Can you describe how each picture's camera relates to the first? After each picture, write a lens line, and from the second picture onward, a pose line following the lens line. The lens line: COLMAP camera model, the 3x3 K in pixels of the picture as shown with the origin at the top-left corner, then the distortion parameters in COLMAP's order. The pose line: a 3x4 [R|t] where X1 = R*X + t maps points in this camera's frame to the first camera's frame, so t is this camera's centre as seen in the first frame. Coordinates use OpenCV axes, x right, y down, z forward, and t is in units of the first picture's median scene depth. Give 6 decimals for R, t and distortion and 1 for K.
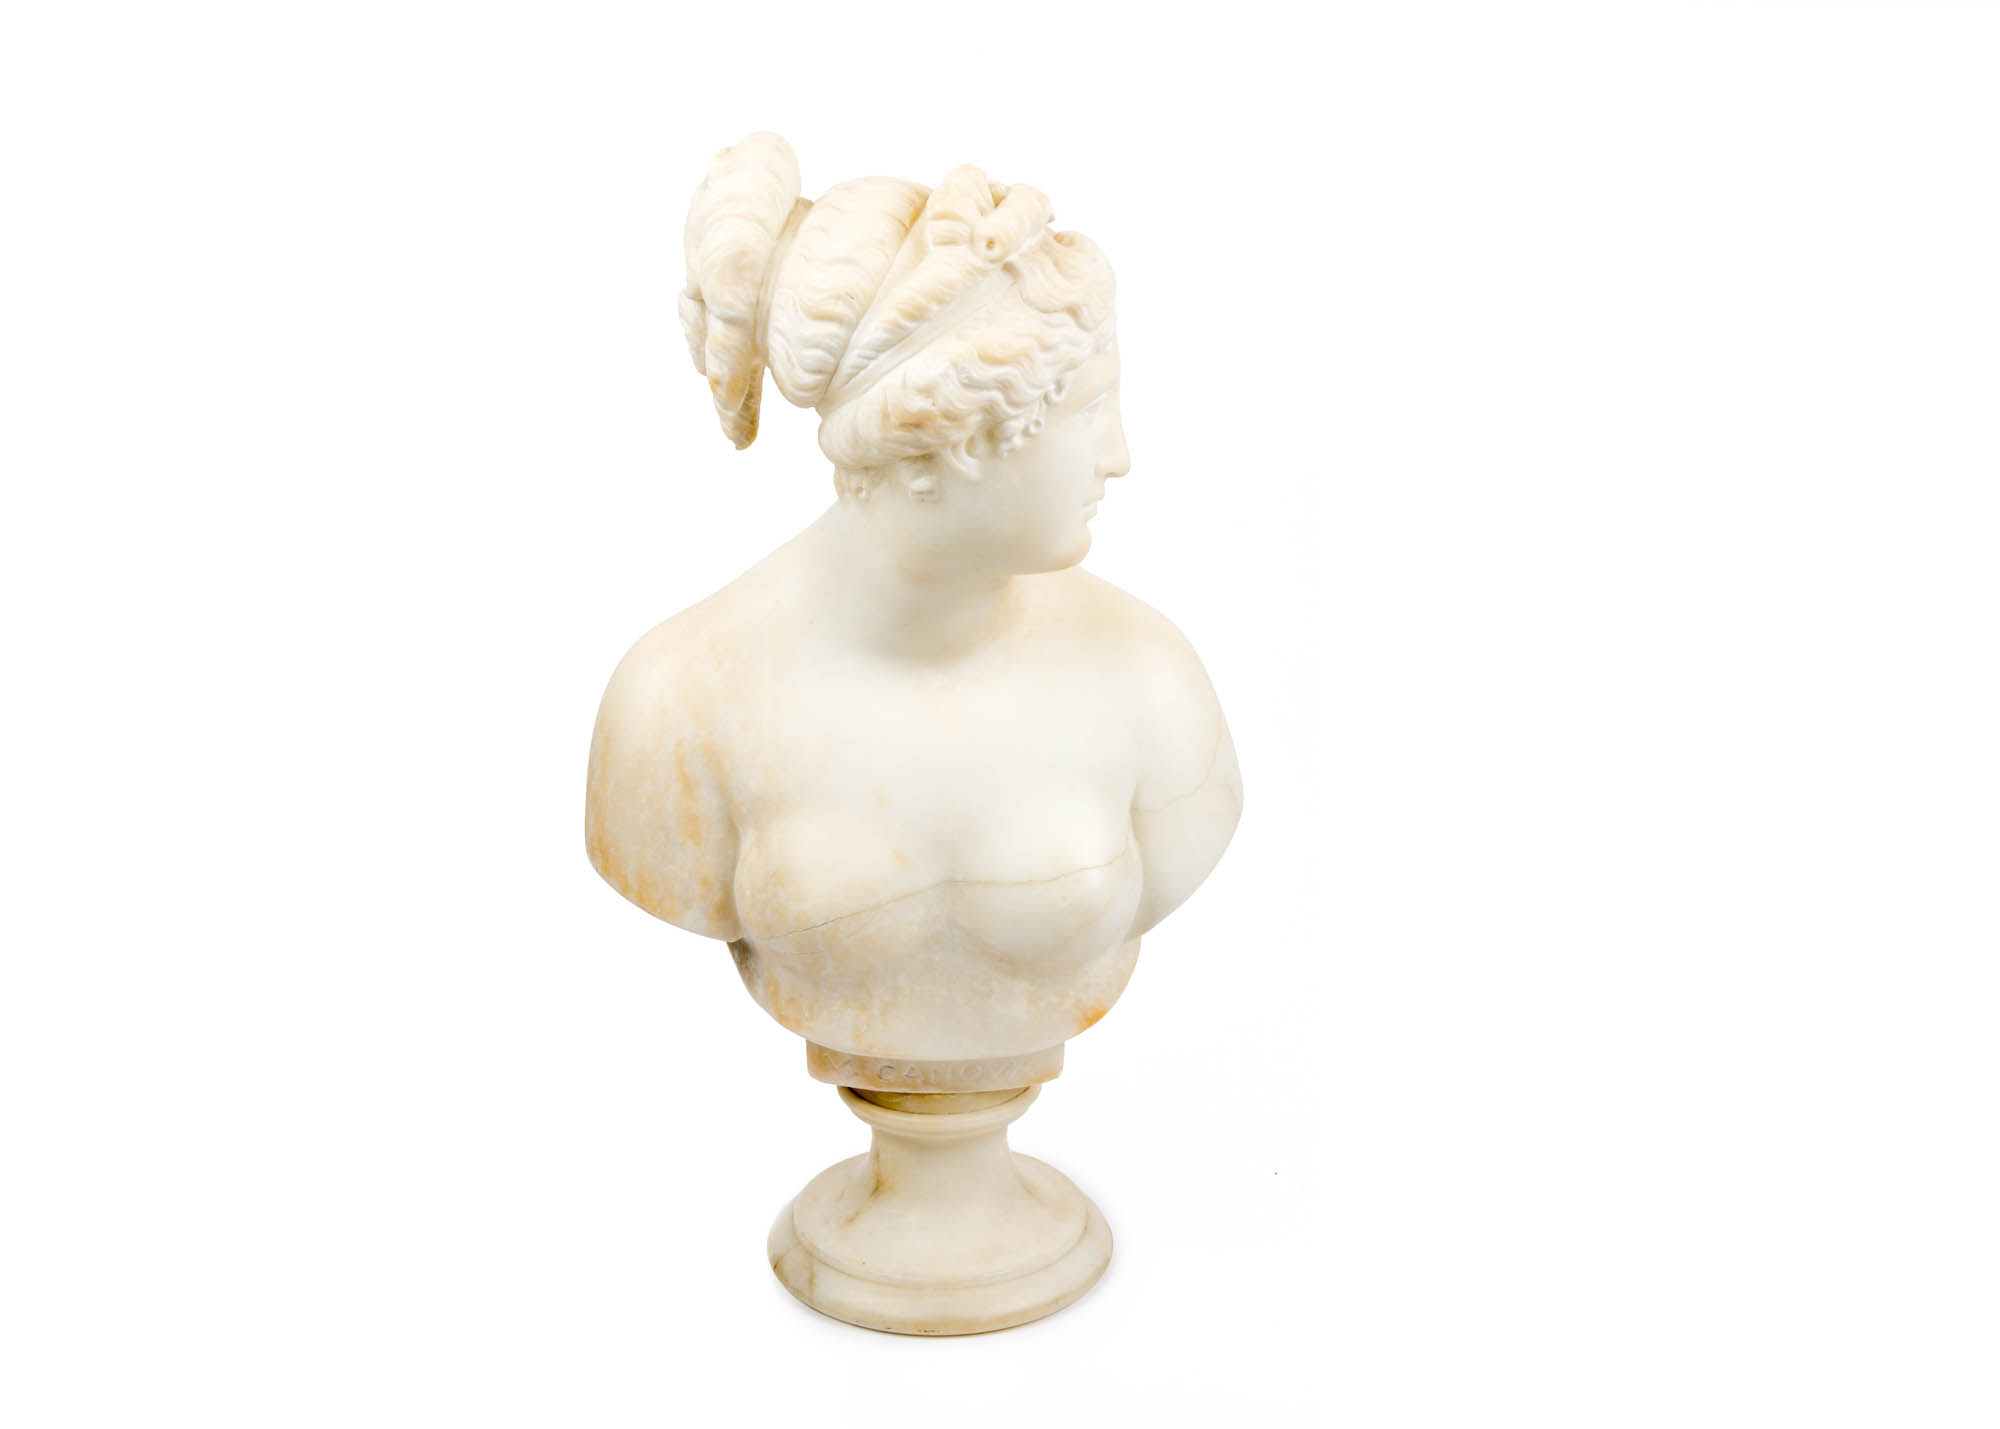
lens RADIAL K [[2673.5, 0, 1000.0], [0, 2673.5, 714.5], [0, 0, 1]] dist [0.004043, 0.000582]
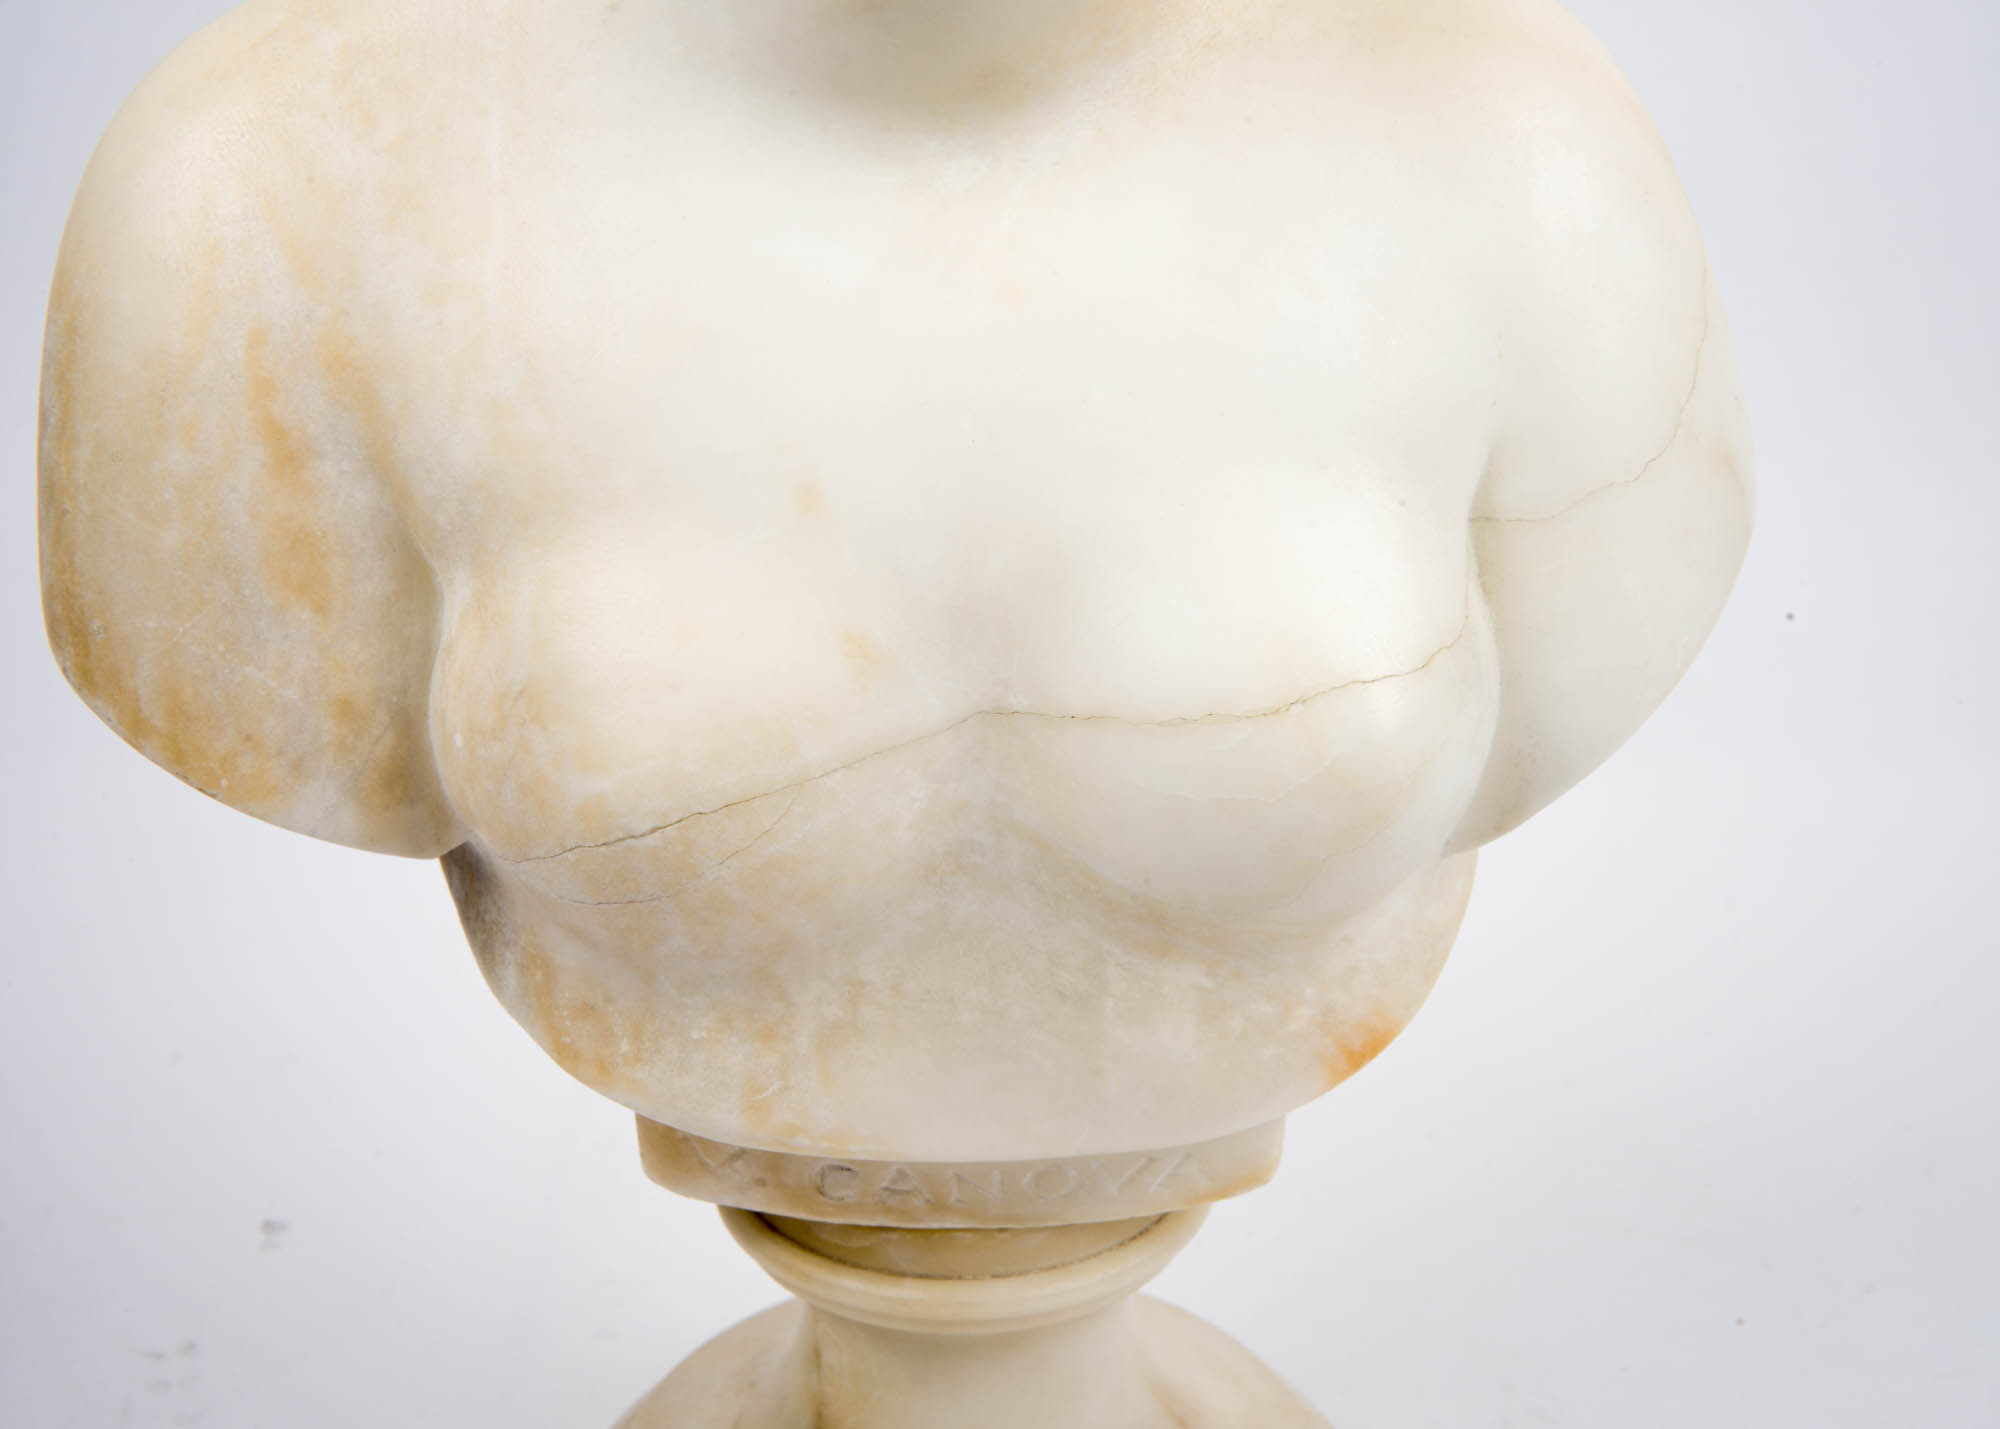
lens RADIAL K [[3999.0, 0, 1058.5], [0, 3999.0, 716.1], [0, 0, 1]] dist [0.045354, 0.031598]
pose [[0.999978, 0.001867, -0.006348, -0.006221], [-0.001252, 0.995419, 0.095605, 0.009346], [0.006498, -0.095595, 0.995399, 0.437165]]
